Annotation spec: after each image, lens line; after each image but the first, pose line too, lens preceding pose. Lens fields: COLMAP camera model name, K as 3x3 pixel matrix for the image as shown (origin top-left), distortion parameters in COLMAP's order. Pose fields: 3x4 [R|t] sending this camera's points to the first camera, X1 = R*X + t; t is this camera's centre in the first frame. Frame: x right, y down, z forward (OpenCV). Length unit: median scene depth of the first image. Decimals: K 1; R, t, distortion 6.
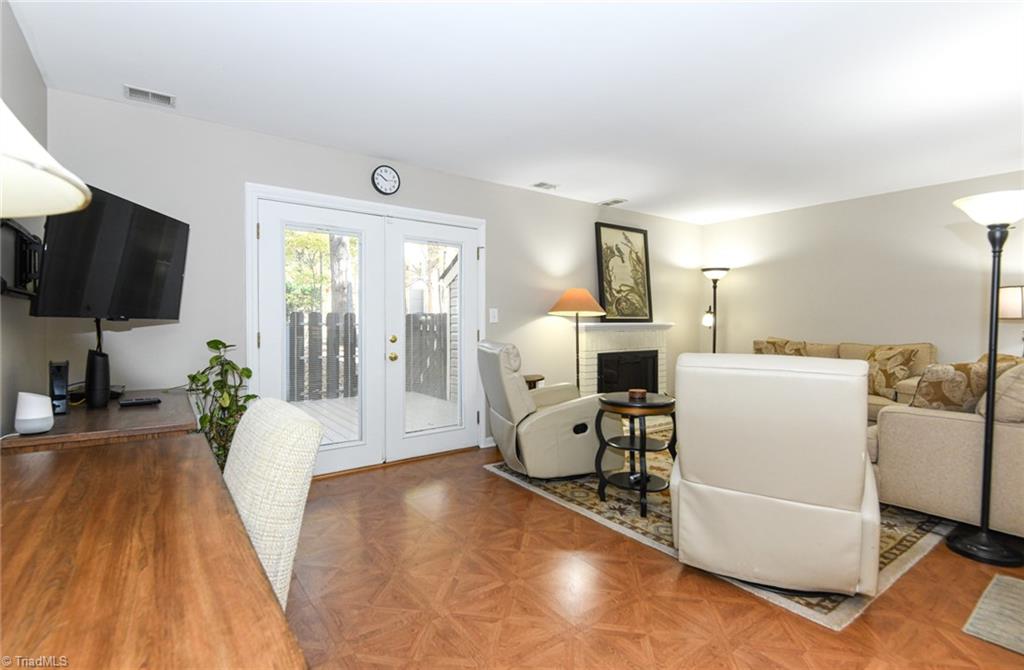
lens RADIAL K [[470.3, 0, 496.5], [0, 470.3, 333.5], [0, 0, 1]] dist [-0.000858, -0.000259]
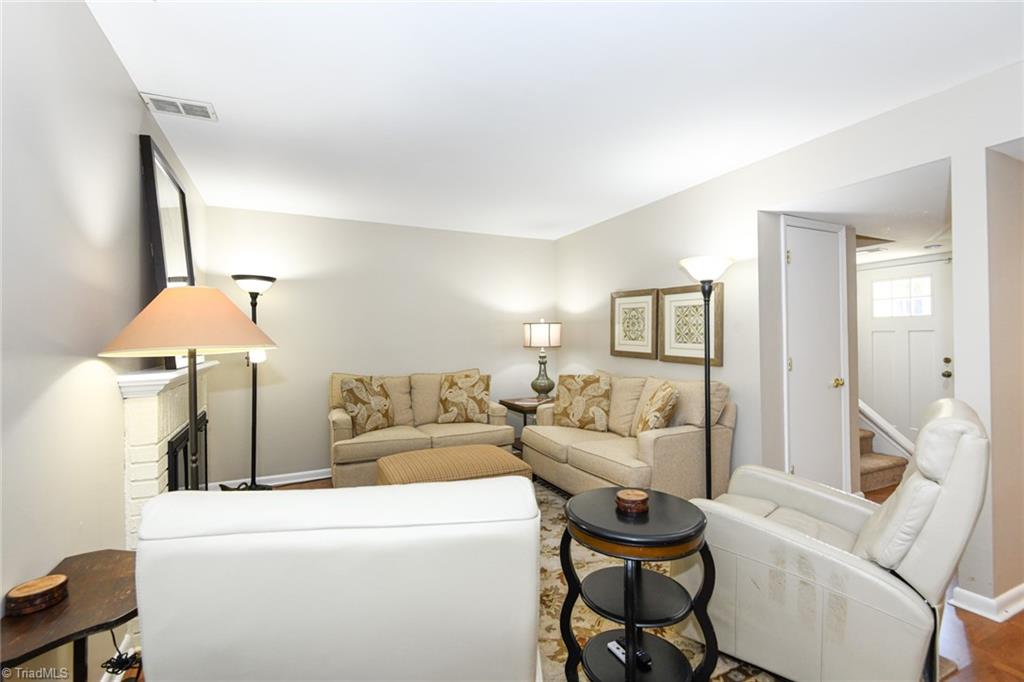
lens RADIAL K [[460.5, 0, 506.0], [0, 460.5, 339.1], [0, 0, 1]] dist [0.030028, -0.000242]
pose [[0.186702, -0.006012, 0.982398, -0.162831], [0.038014, 0.999277, -0.001109, -0.044807], [-0.981681, 0.037552, 0.186795, 0.679482]]
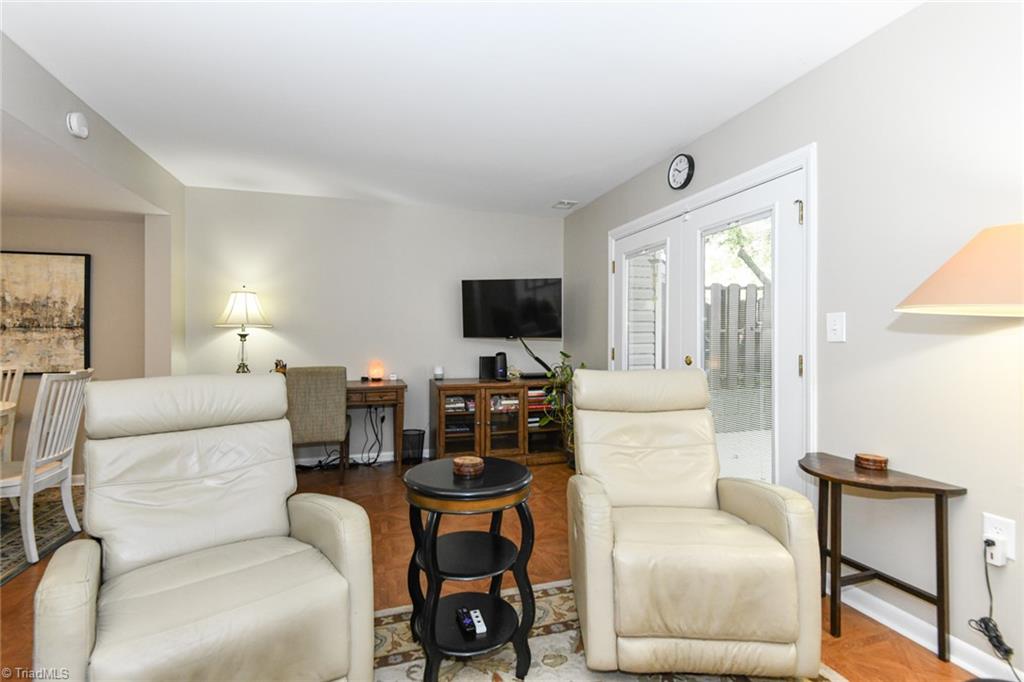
lens RADIAL K [[460.5, 0, 506.0], [0, 460.5, 339.1], [0, 0, 1]] dist [0.030028, -0.000242]
pose [[-0.290041, -0.001086, -0.957014, 0.529808], [-0.026597, 0.999622, 0.006927, -0.018853], [0.956645, 0.027463, -0.289960, 0.778545]]
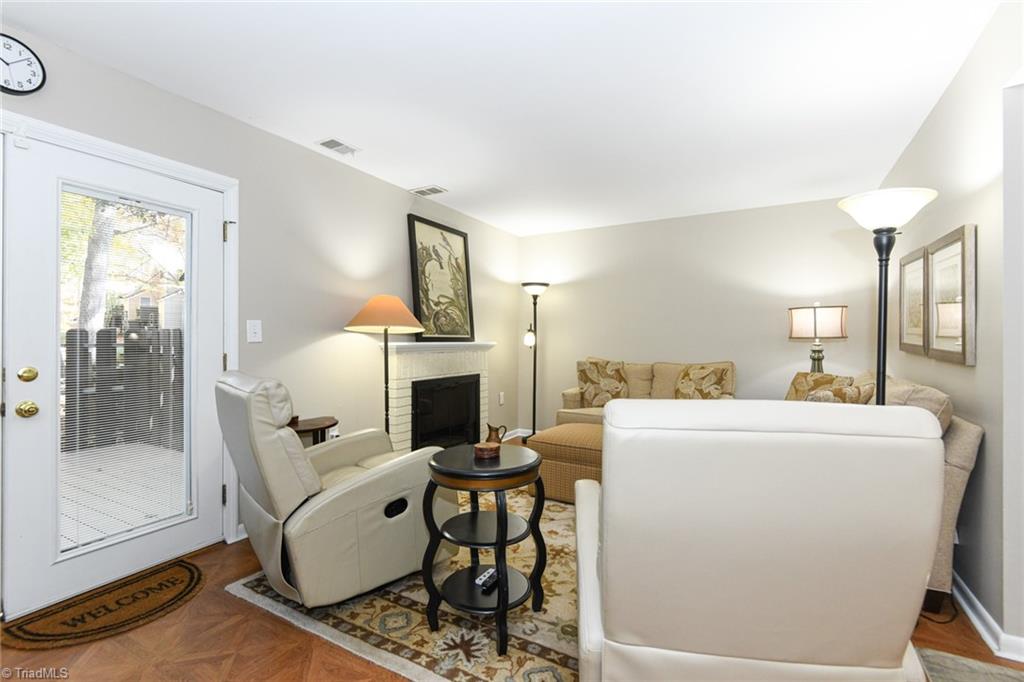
lens RADIAL K [[460.5, 0, 506.0], [0, 460.5, 339.1], [0, 0, 1]] dist [0.030028, -0.000242]
pose [[0.904298, 0.002517, 0.426895, 0.032921], [0.010152, 0.999573, -0.027398, -0.005841], [-0.426782, 0.029109, 0.903886, 0.267369]]
